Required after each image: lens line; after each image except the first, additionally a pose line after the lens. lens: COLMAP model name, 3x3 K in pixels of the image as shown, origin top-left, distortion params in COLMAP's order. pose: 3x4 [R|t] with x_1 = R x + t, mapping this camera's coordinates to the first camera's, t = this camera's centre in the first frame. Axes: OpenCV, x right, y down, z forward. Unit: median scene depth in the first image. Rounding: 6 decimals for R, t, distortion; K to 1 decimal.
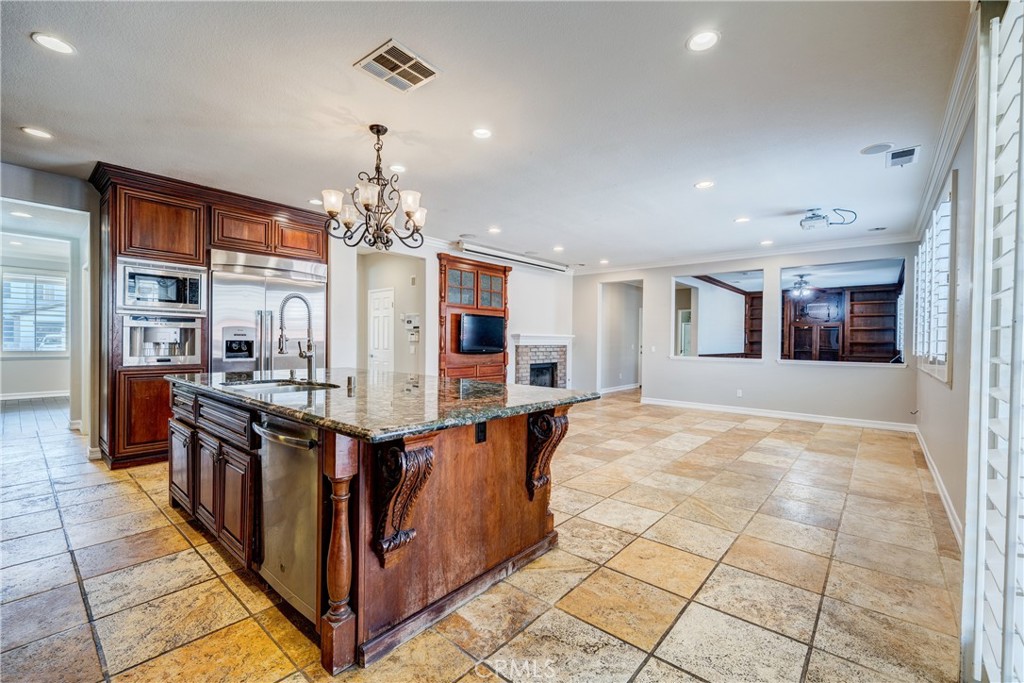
lens RADIAL K [[433.6, 0, 510.5], [0, 433.6, 343.4], [0, 0, 1]] dist [0.002607, 0.000189]
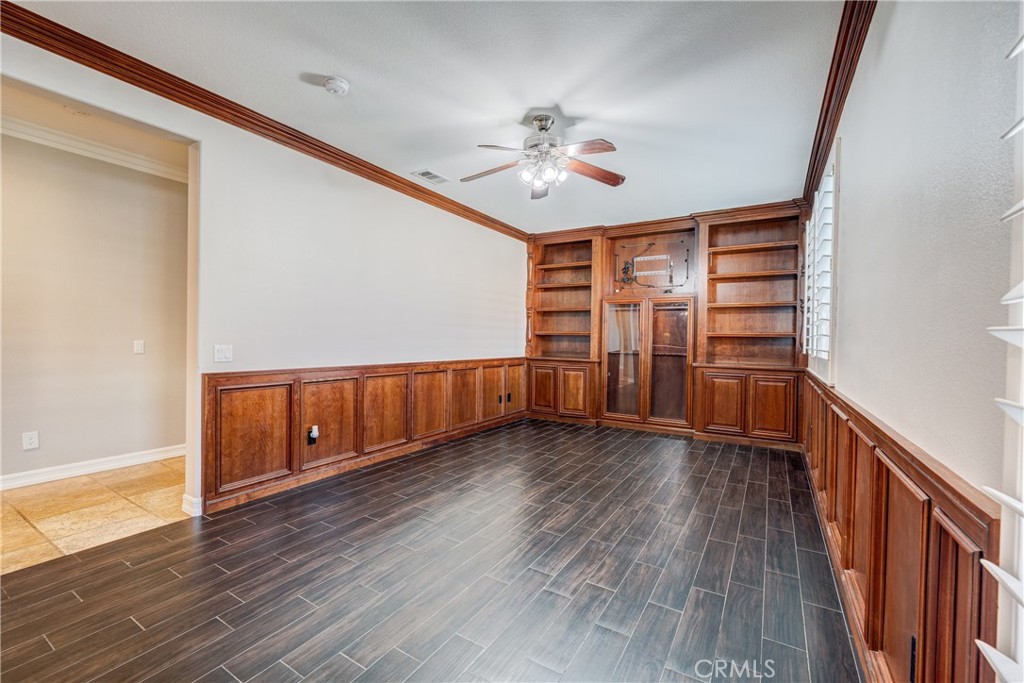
lens RADIAL K [[416.3, 0, 513.9], [0, 416.3, 342.1], [0, 0, 1]] dist [-0.002277, -0.000089]
pose [[0.986243, 0.001386, 0.165298, 0.505845], [-0.002620, 0.999970, 0.007250, 0.001915], [-0.165283, -0.007583, 0.986217, 0.599722]]
